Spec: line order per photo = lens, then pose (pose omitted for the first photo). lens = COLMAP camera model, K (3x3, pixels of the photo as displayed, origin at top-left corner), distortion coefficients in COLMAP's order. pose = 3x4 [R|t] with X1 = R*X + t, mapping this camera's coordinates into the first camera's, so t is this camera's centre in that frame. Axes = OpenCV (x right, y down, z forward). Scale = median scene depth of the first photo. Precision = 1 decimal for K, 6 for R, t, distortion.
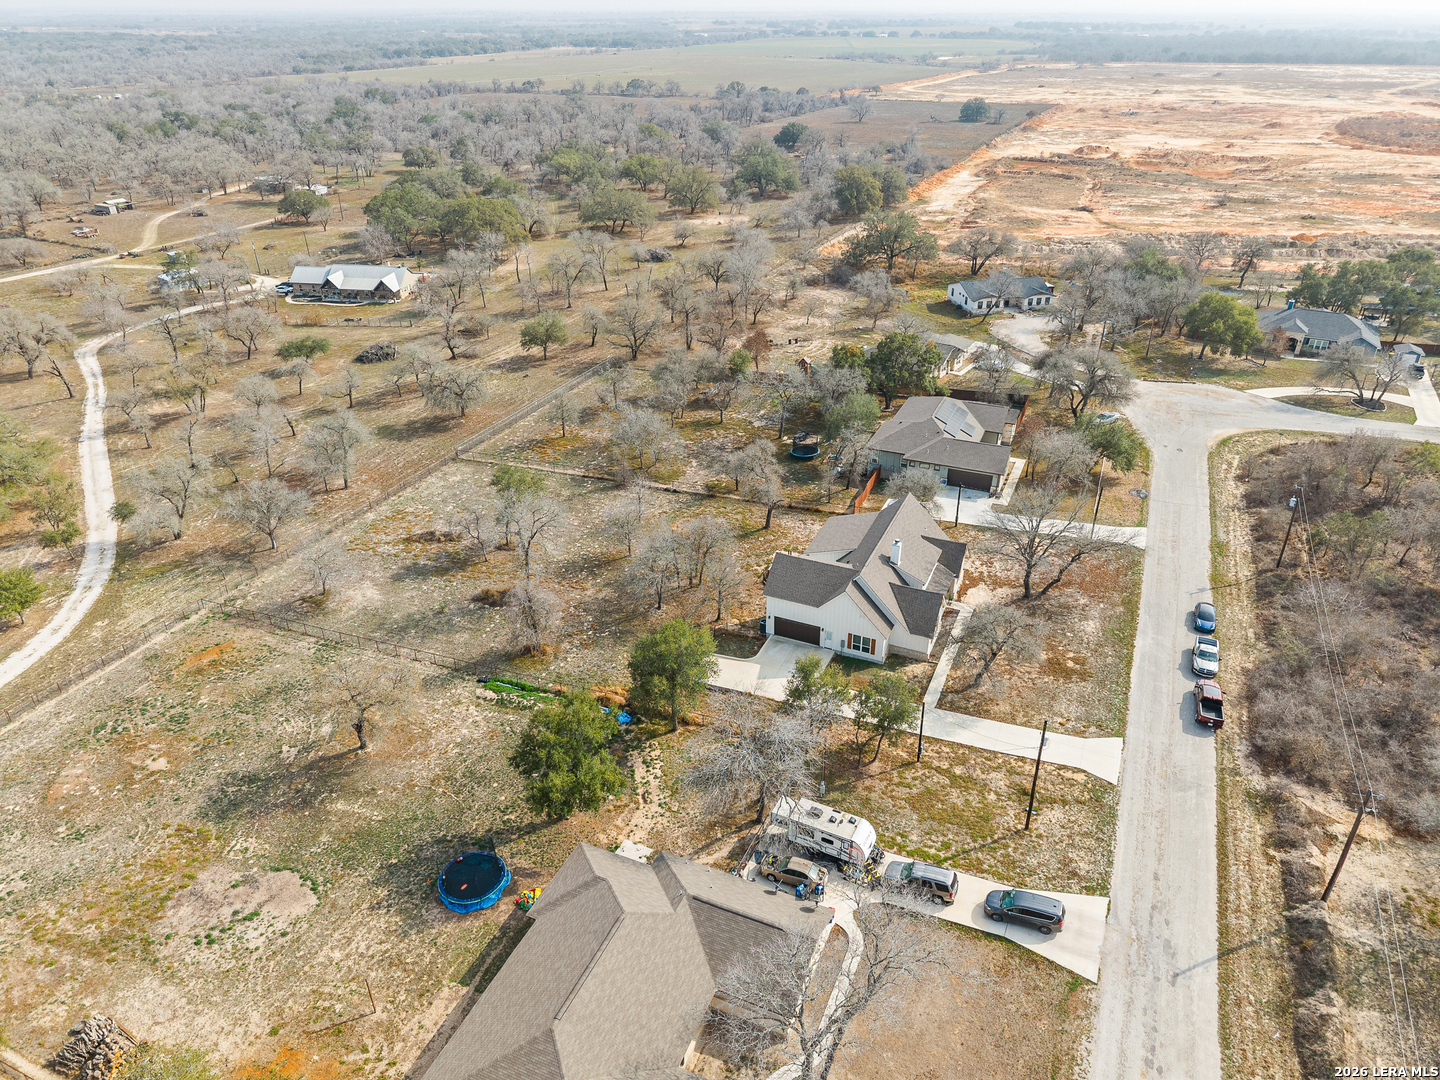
lens RADIAL K [[964.6, 0, 721.3], [0, 964.6, 539.4], [0, 0, 1]] dist [0.016558, -0.014502]
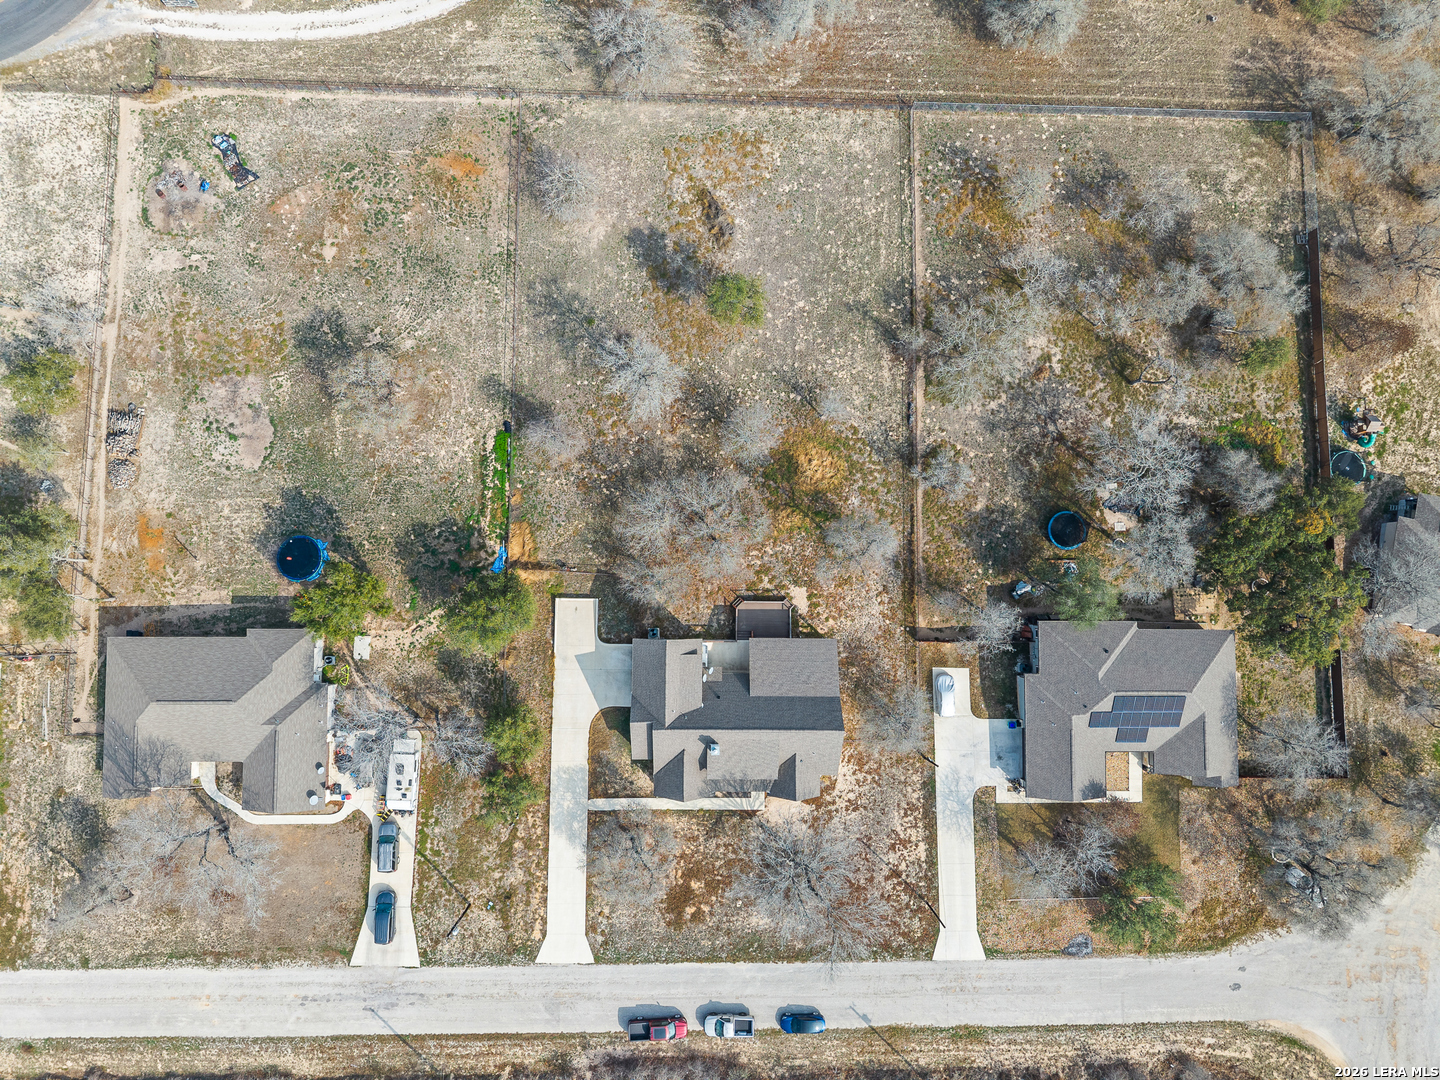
lens RADIAL K [[964.6, 0, 721.3], [0, 964.6, 539.4], [0, 0, 1]] dist [0.016558, -0.014502]
pose [[0.396355, 0.917336, -0.037372, 0.020394], [-0.471302, 0.238232, 0.849188, -0.896254], [0.787894, -0.318967, 0.526767, 0.542005]]
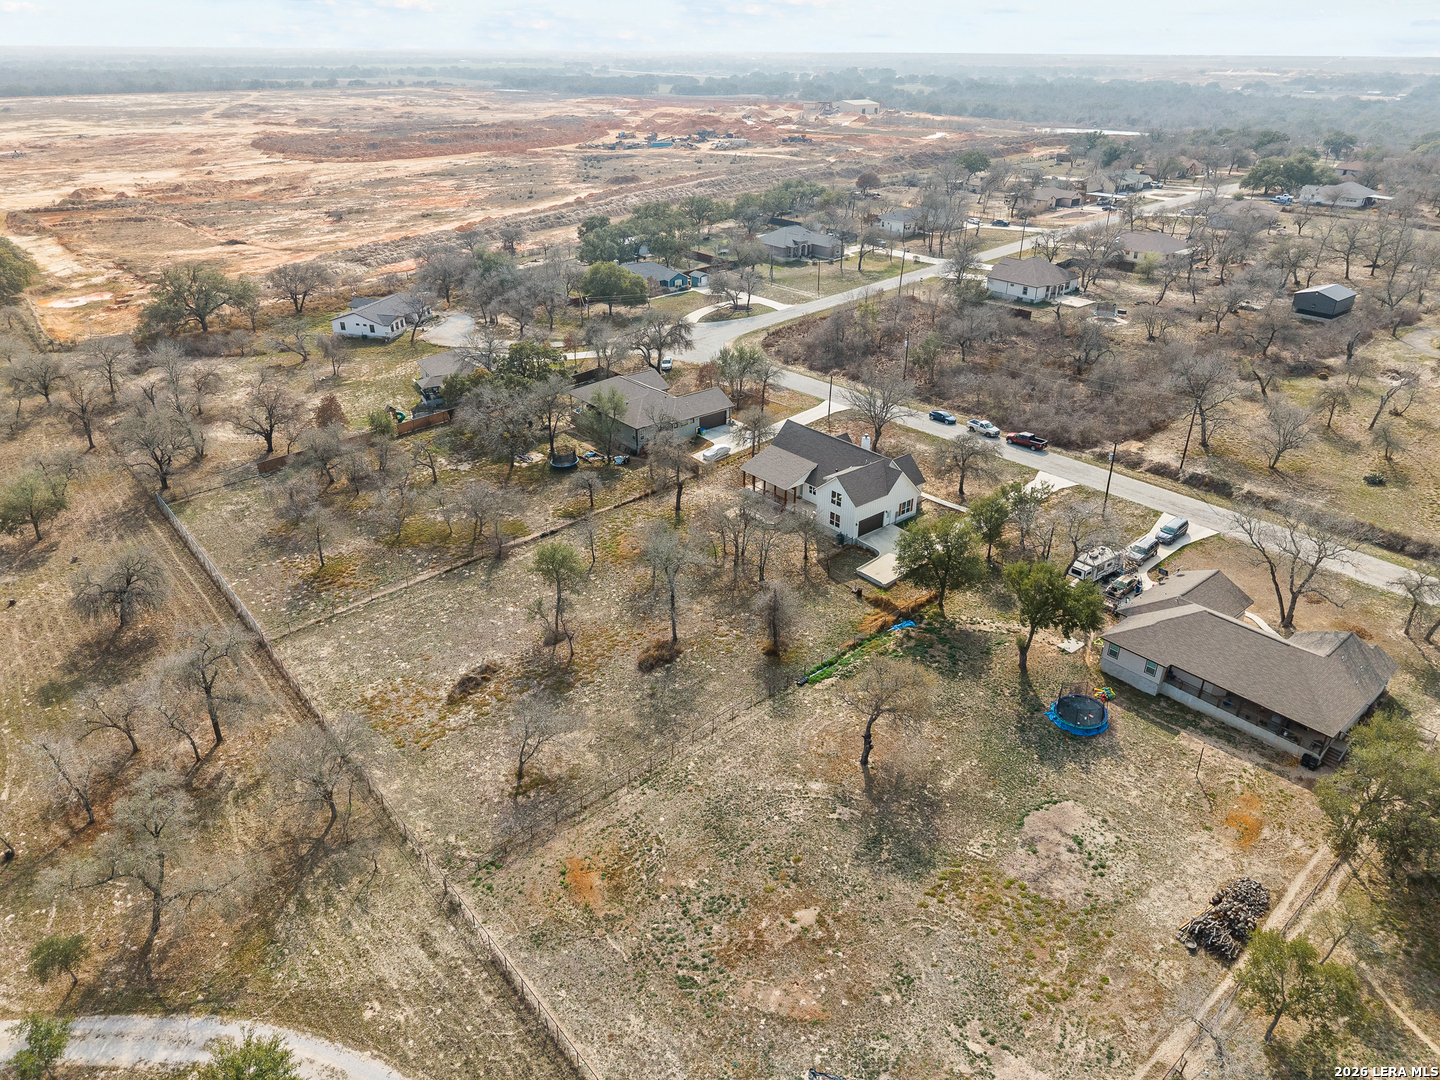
lens RADIAL K [[982.5, 0, 721.1], [0, 982.5, 511.9], [0, 0, 1]] dist [0.034708, -0.041790]
pose [[0.438398, -0.387608, 0.810905, -1.047073], [0.432386, 0.881917, 0.187791, -0.247037], [-0.787940, 0.268297, 0.554226, 0.424969]]
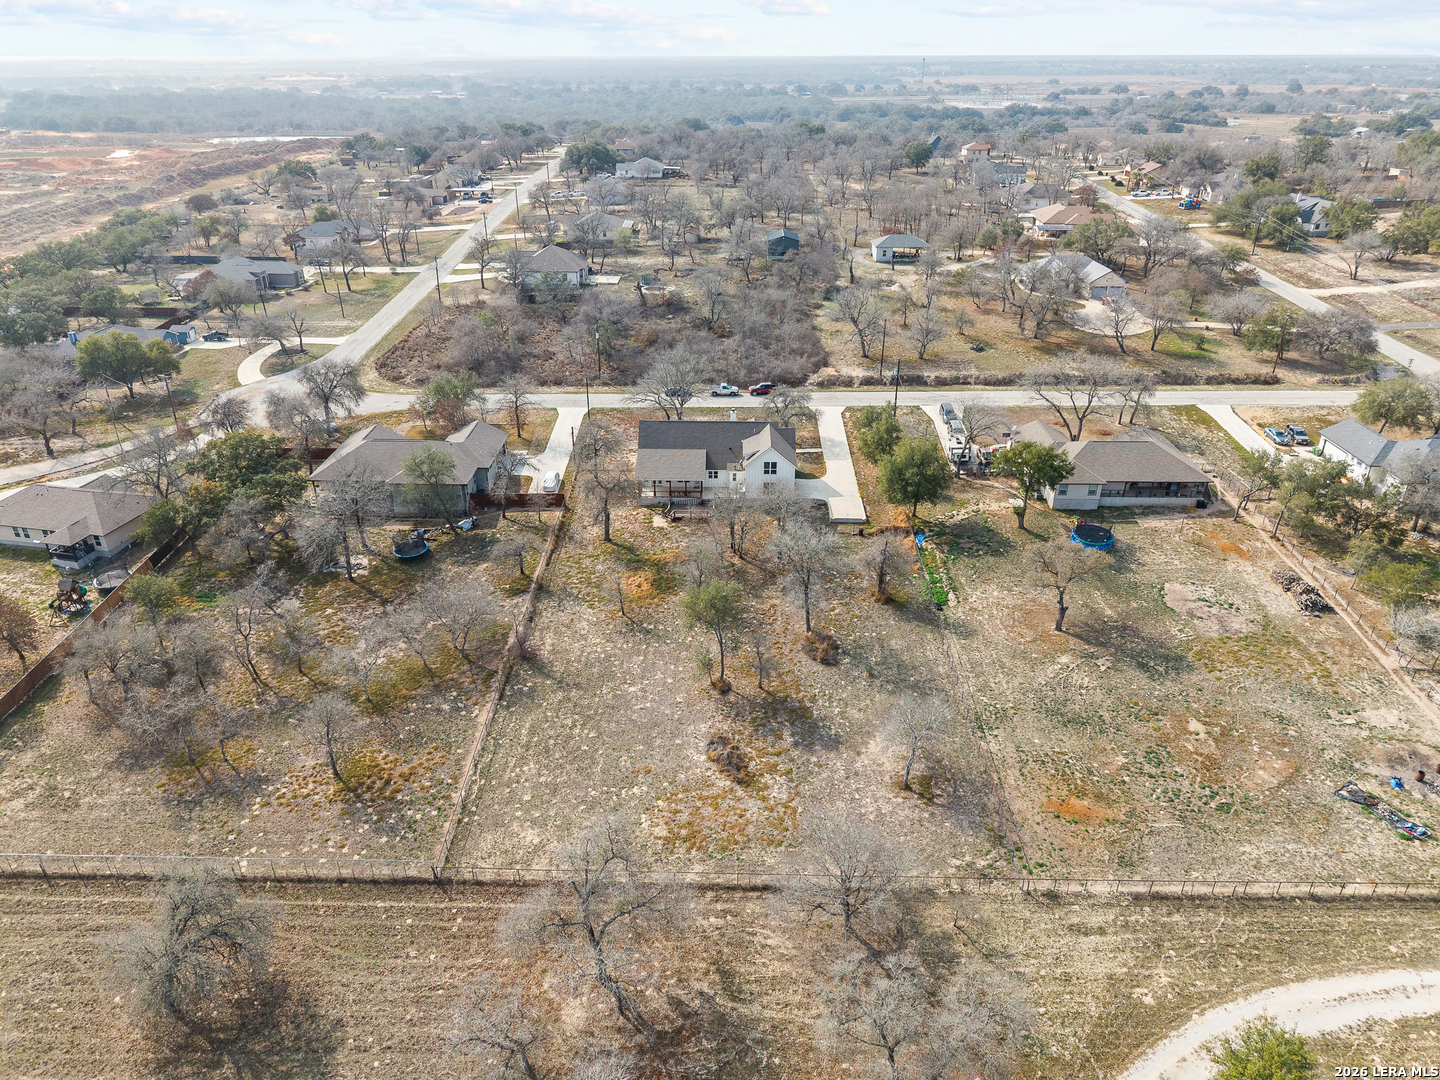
lens RADIAL K [[964.6, 0, 721.3], [0, 964.6, 539.4], [0, 0, 1]] dist [0.016558, -0.014502]
pose [[-0.388947, -0.416965, 0.821499, -1.033508], [0.446272, 0.694829, 0.563963, -0.660236], [-0.805954, 0.585964, -0.084172, 1.231307]]
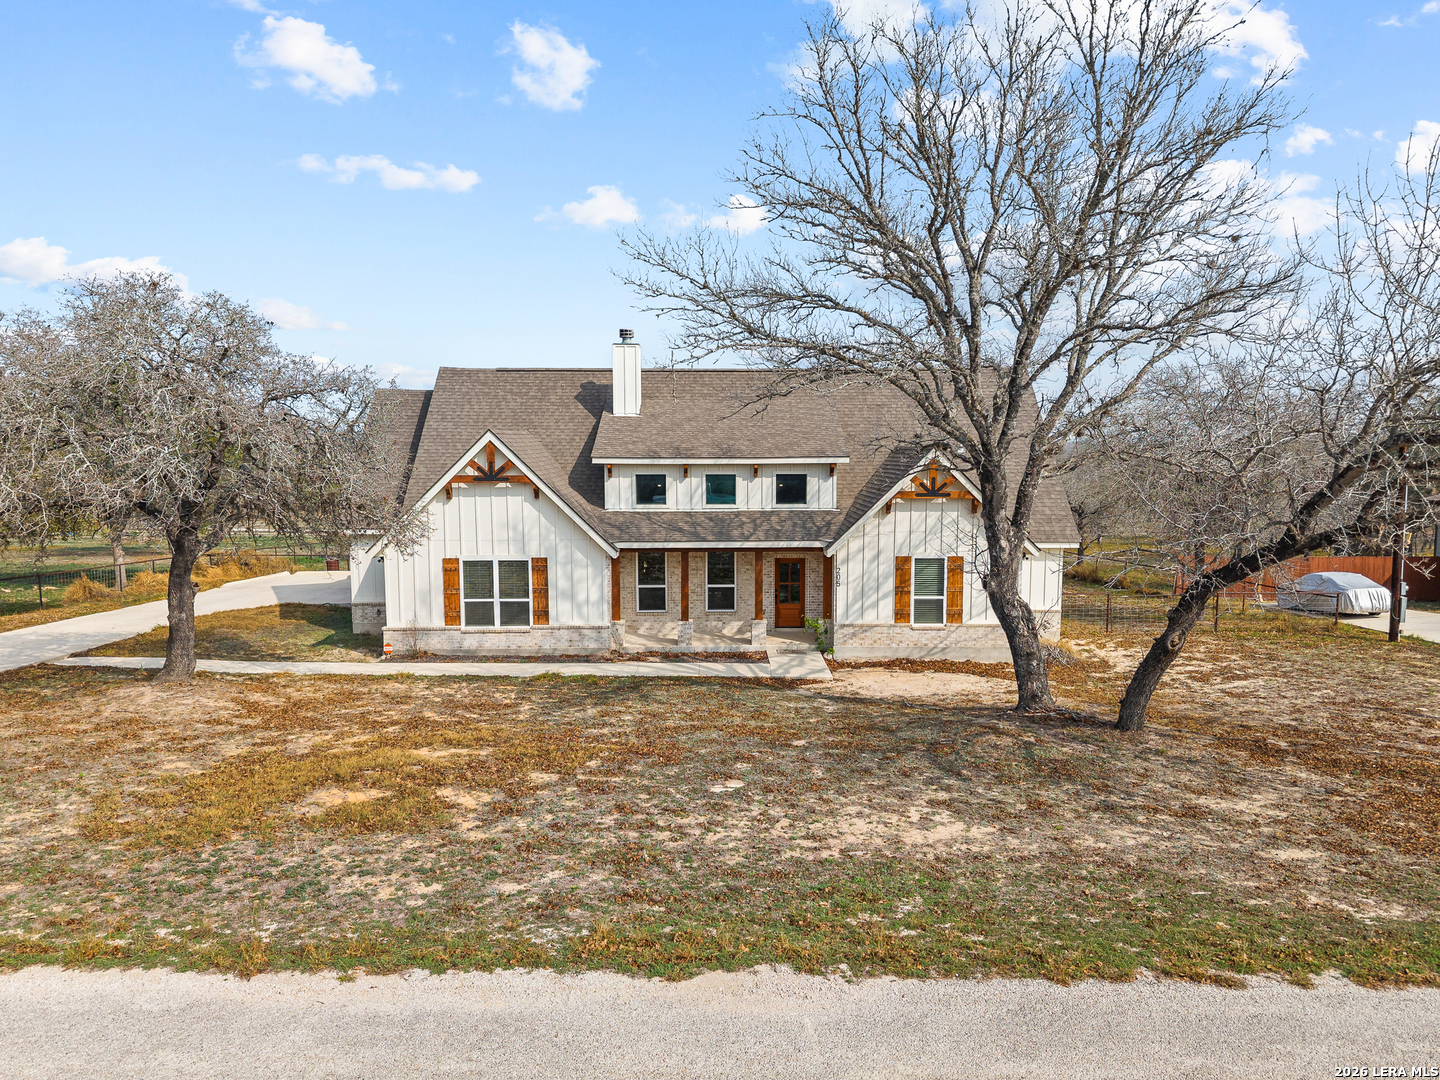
lens RADIAL K [[964.6, 0, 721.3], [0, 964.6, 539.4], [0, 0, 1]] dist [0.016558, -0.014502]
pose [[0.410224, 0.084971, -0.908018, 0.483924], [-0.438810, 0.891210, -0.114848, 0.081207], [0.799476, 0.445561, 0.402882, 0.917190]]
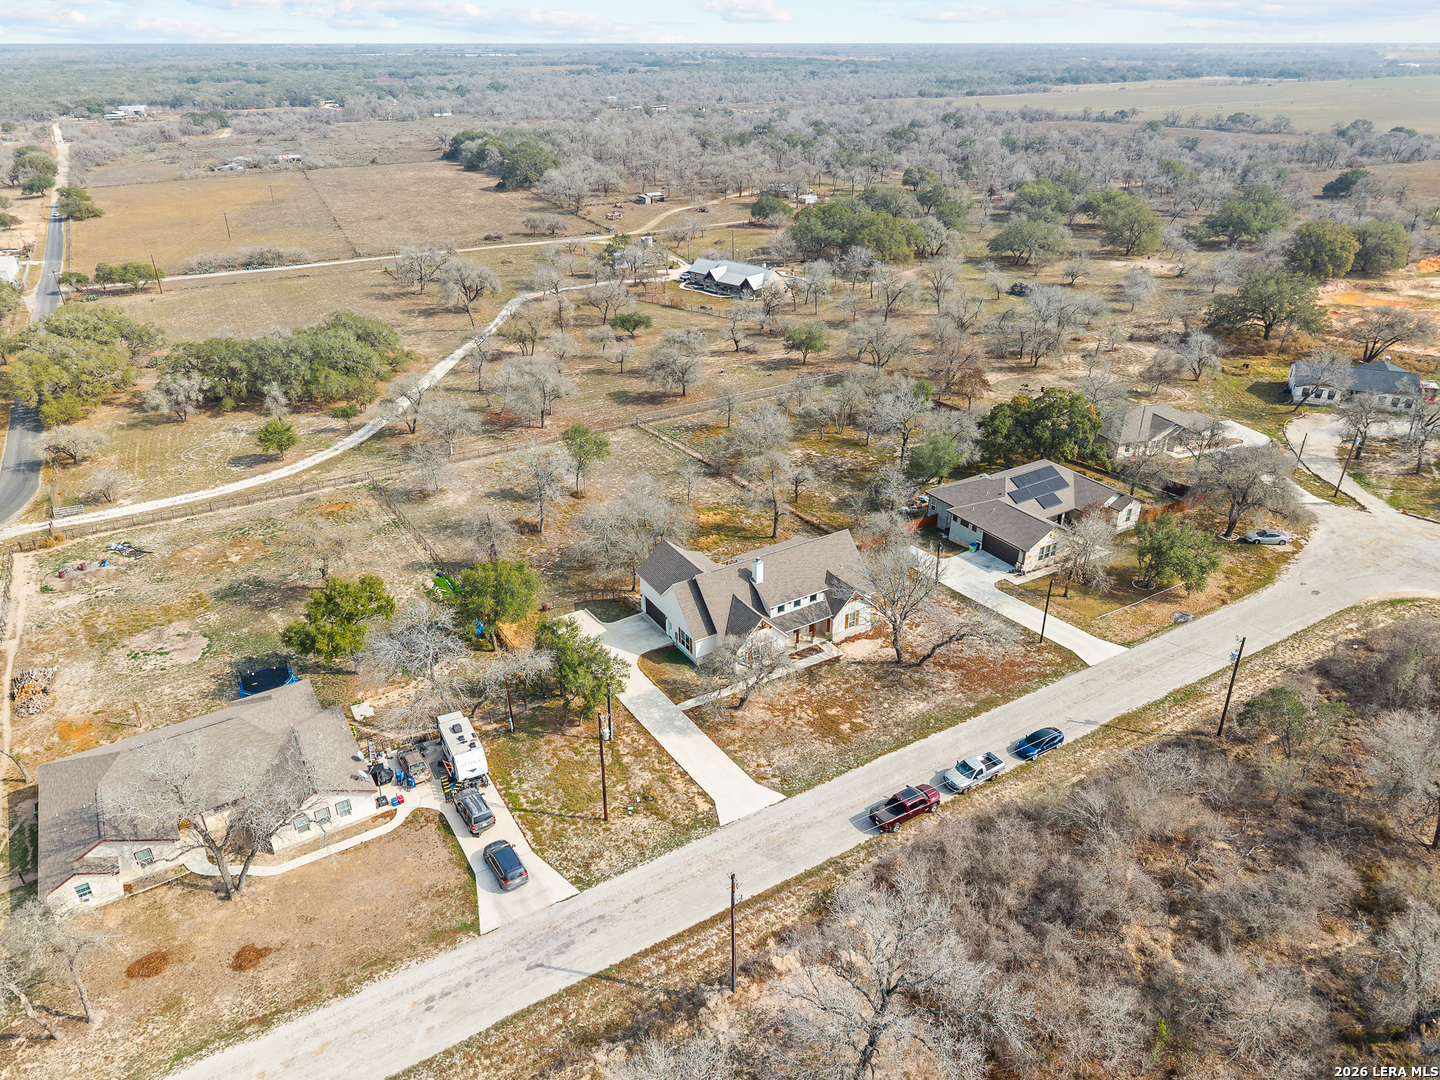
lens RADIAL K [[982.5, 0, 721.1], [0, 982.5, 511.9], [0, 0, 1]] dist [0.034708, -0.041790]
pose [[0.821268, 0.246258, -0.514661, 0.666855], [-0.273061, 0.961687, 0.024418, -0.060707], [0.500956, 0.120480, 0.857046, 0.083134]]
